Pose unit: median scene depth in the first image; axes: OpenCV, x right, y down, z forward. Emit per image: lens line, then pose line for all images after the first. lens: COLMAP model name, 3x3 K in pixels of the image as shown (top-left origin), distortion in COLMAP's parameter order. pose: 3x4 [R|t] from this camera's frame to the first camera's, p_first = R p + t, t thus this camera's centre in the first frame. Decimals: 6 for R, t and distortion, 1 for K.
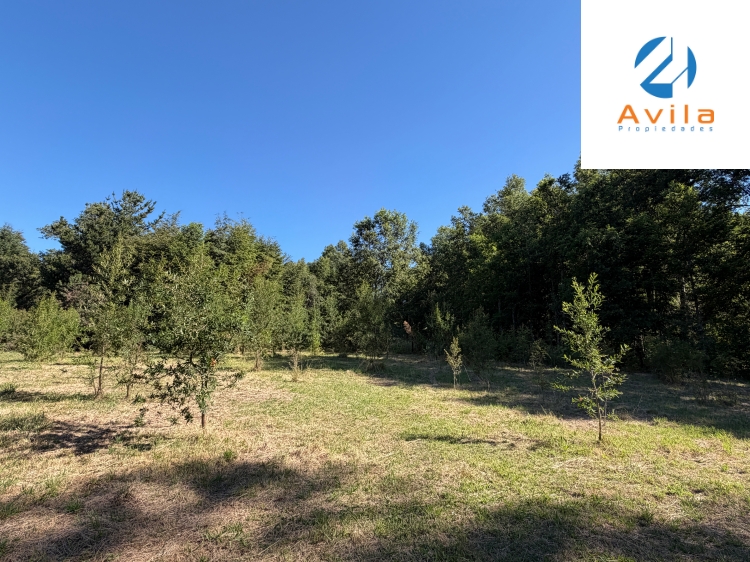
lens RADIAL K [[376.0, 0, 373.7], [0, 376.0, 284.2], [0, 0, 1]] dist [0.002888, -0.000238]
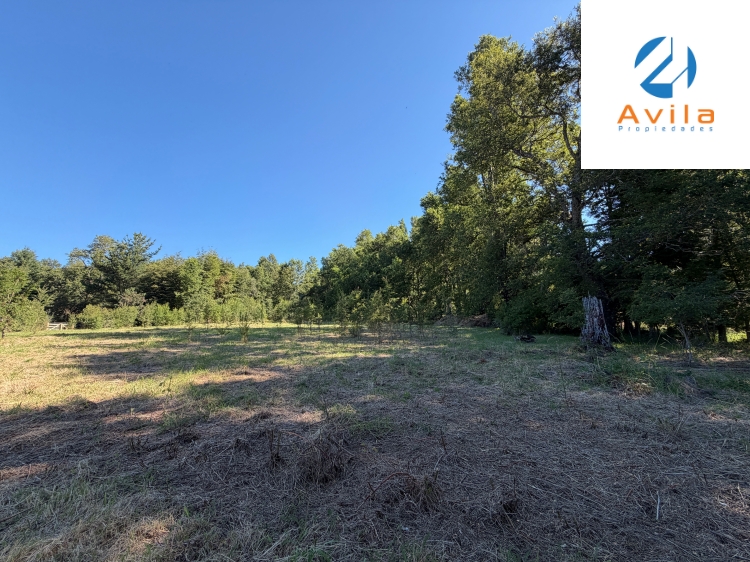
lens RADIAL K [[296.2, 0, 372.3], [0, 296.2, 280.3], [0, 0, 1]] dist [-0.004418, 0.001081]
pose [[0.969325, -0.010884, 0.245541, 0.065034], [0.004468, 0.999634, 0.026674, -0.143446], [-0.245741, -0.024759, 0.969019, -1.075491]]
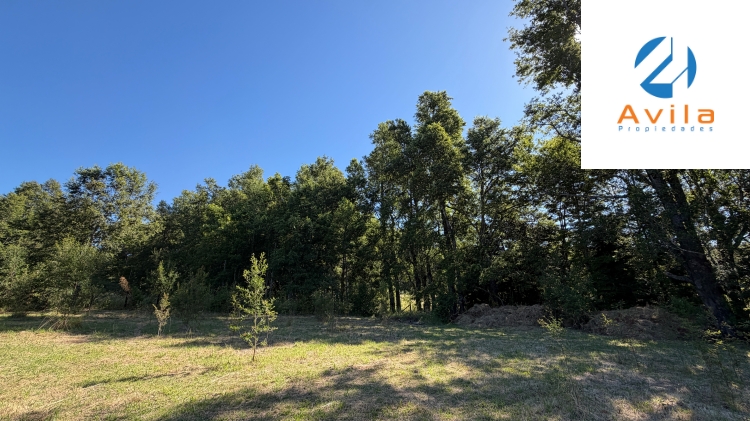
lens RADIAL K [[300.1, 0, 376.3], [0, 300.1, 211.1], [0, 0, 1]] dist [0.001382, 0.000269]
pose [[0.722318, 0.173999, 0.669313, 0.006159], [-0.091773, 0.983388, -0.156607, -0.011884], [-0.685444, 0.051695, 0.726288, -0.072780]]
